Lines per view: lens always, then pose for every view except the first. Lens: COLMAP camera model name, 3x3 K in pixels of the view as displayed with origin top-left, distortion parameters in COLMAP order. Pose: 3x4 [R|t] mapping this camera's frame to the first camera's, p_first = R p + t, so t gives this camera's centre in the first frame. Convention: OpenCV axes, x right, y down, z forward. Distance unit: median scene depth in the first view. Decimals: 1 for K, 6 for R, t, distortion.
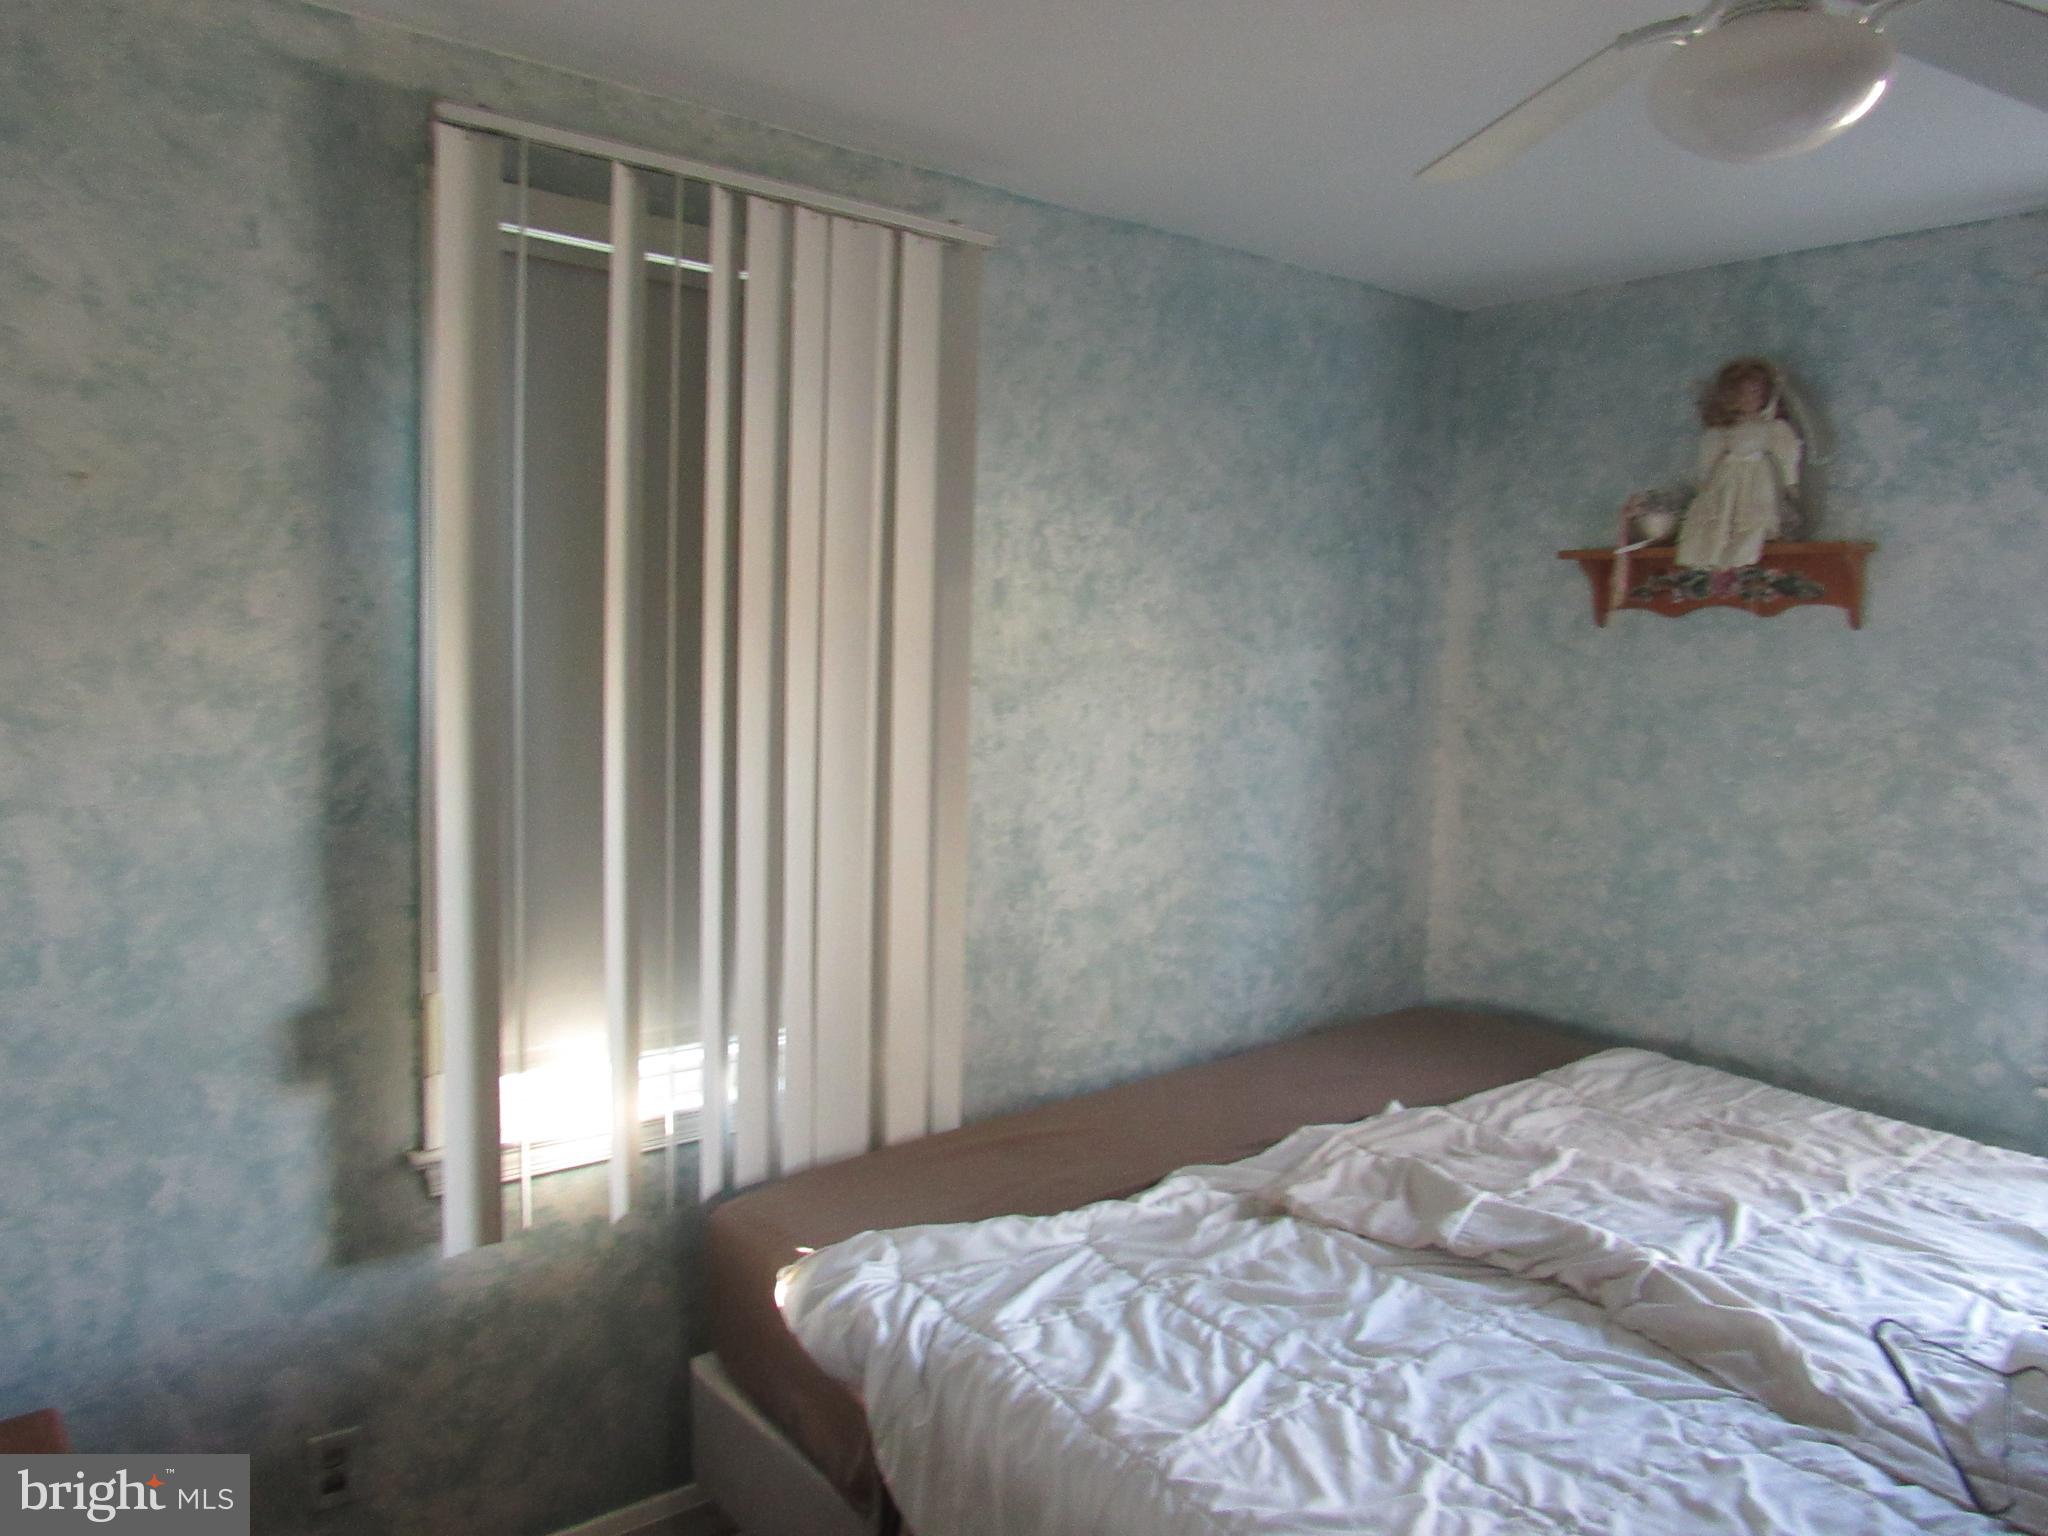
lens RADIAL K [[1468.9, 0, 1022.9], [0, 1468.9, 760.9], [0, 0, 1]] dist [-0.019902, 0.000439]
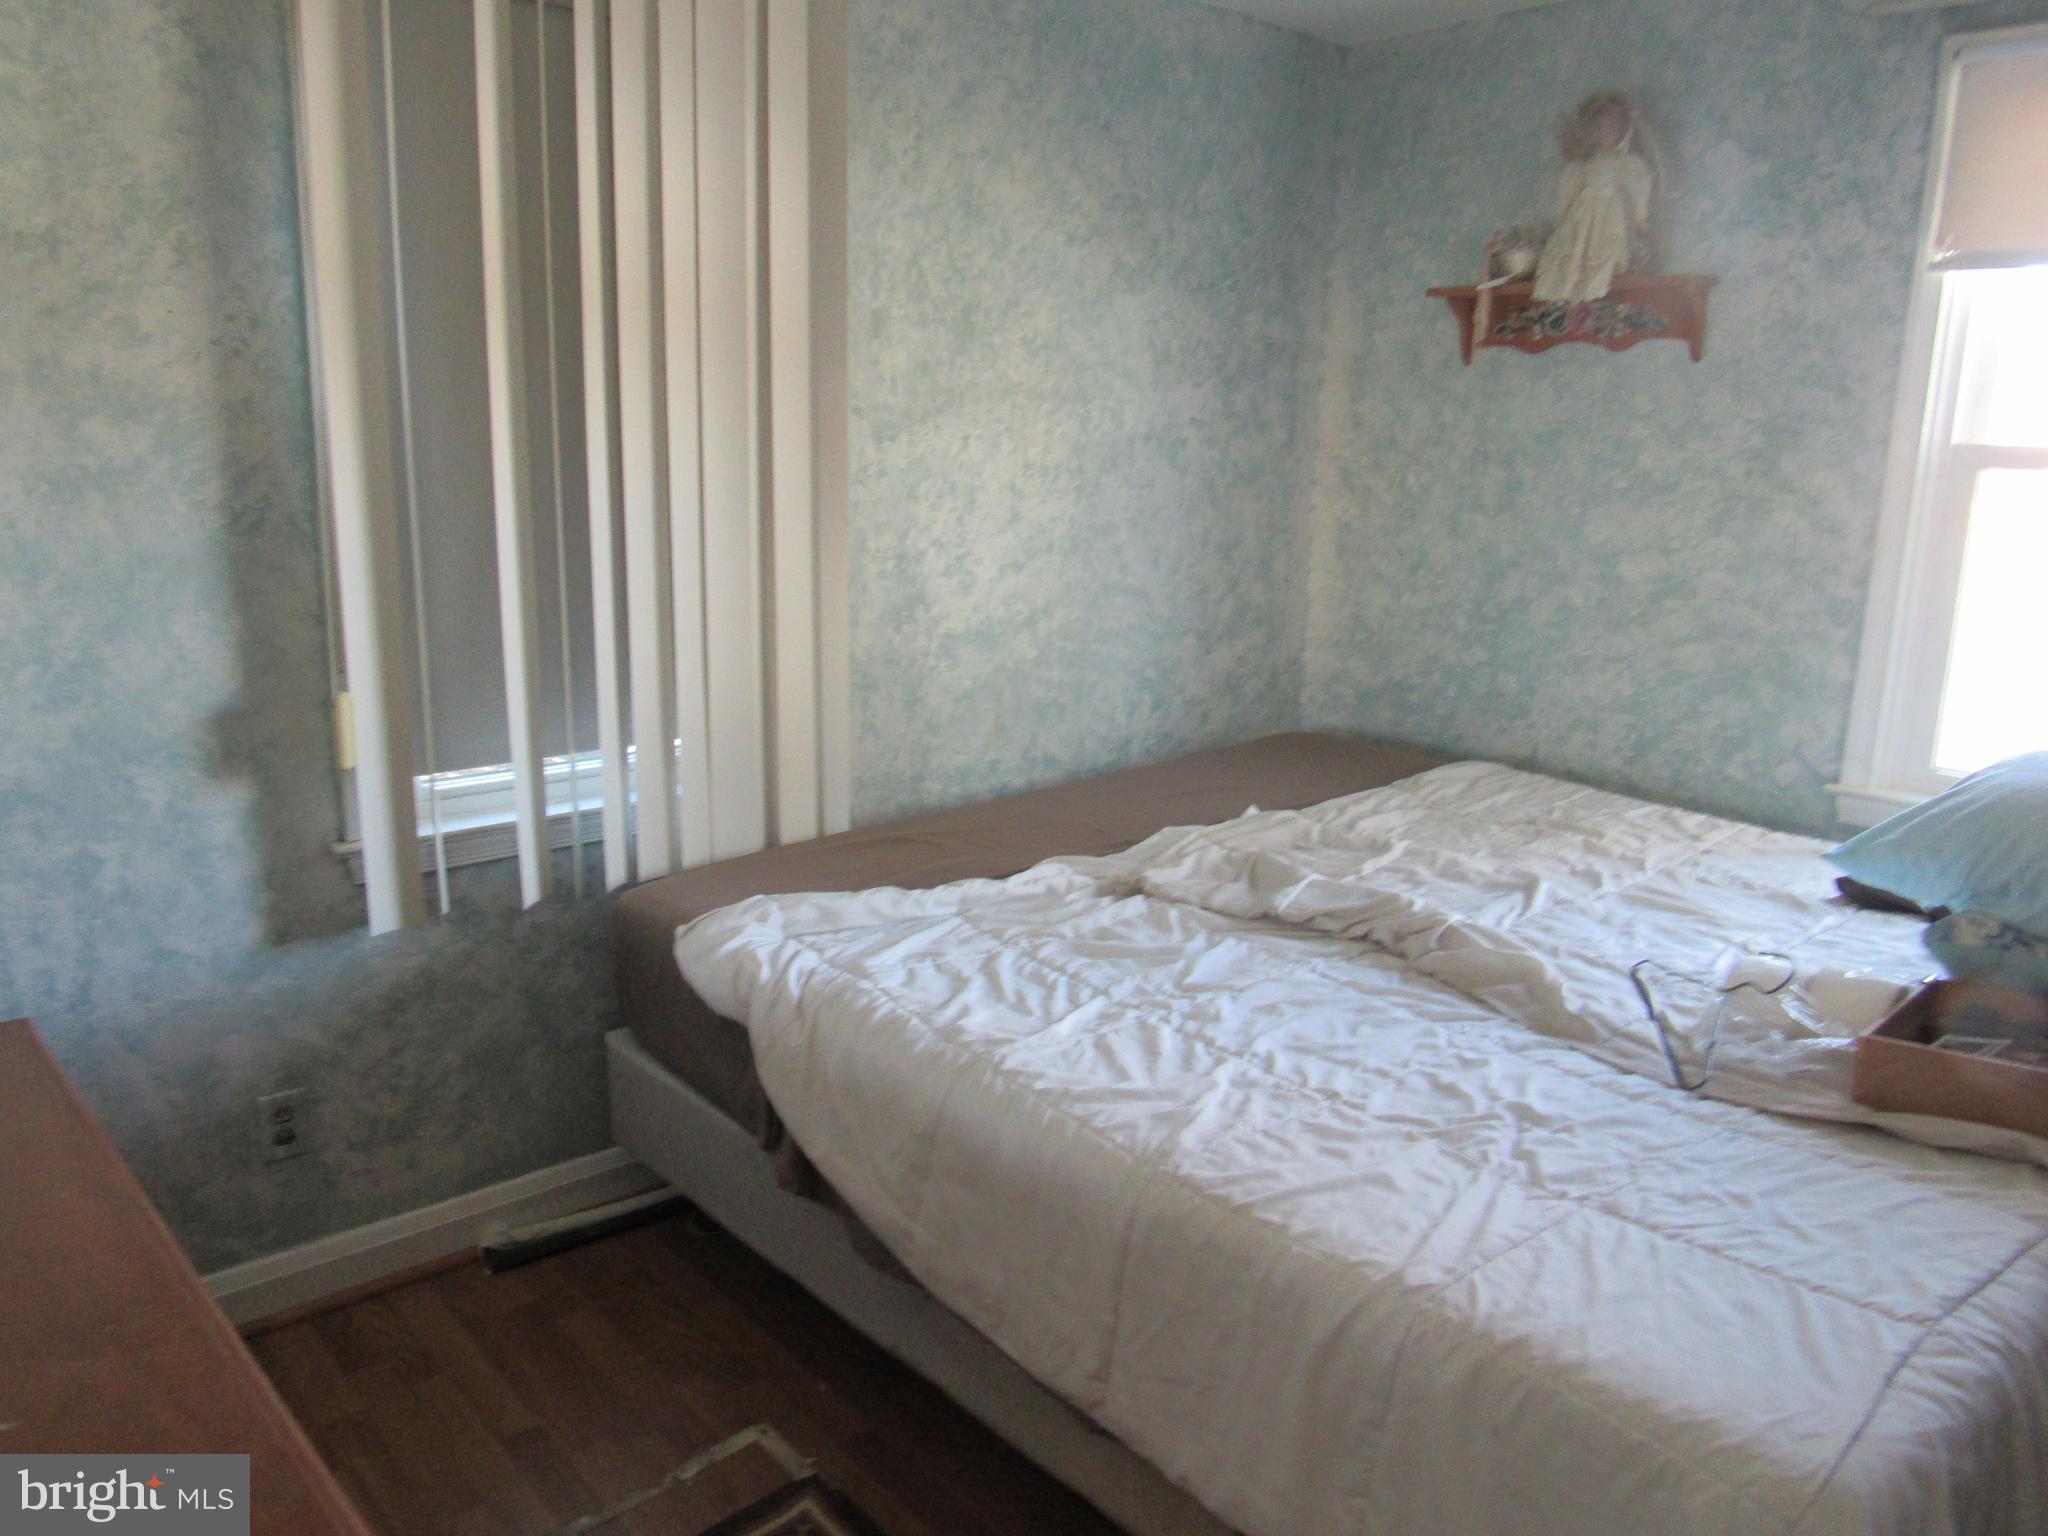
lens RADIAL K [[1510.1, 0, 1033.9], [0, 1510.1, 764.1], [0, 0, 1]] dist [-0.007306, -0.005667]
pose [[0.999033, -0.011989, 0.042311, 0.052981], [0.005939, 0.990090, 0.140310, 0.051877], [-0.043574, -0.139923, 0.989203, -0.119706]]
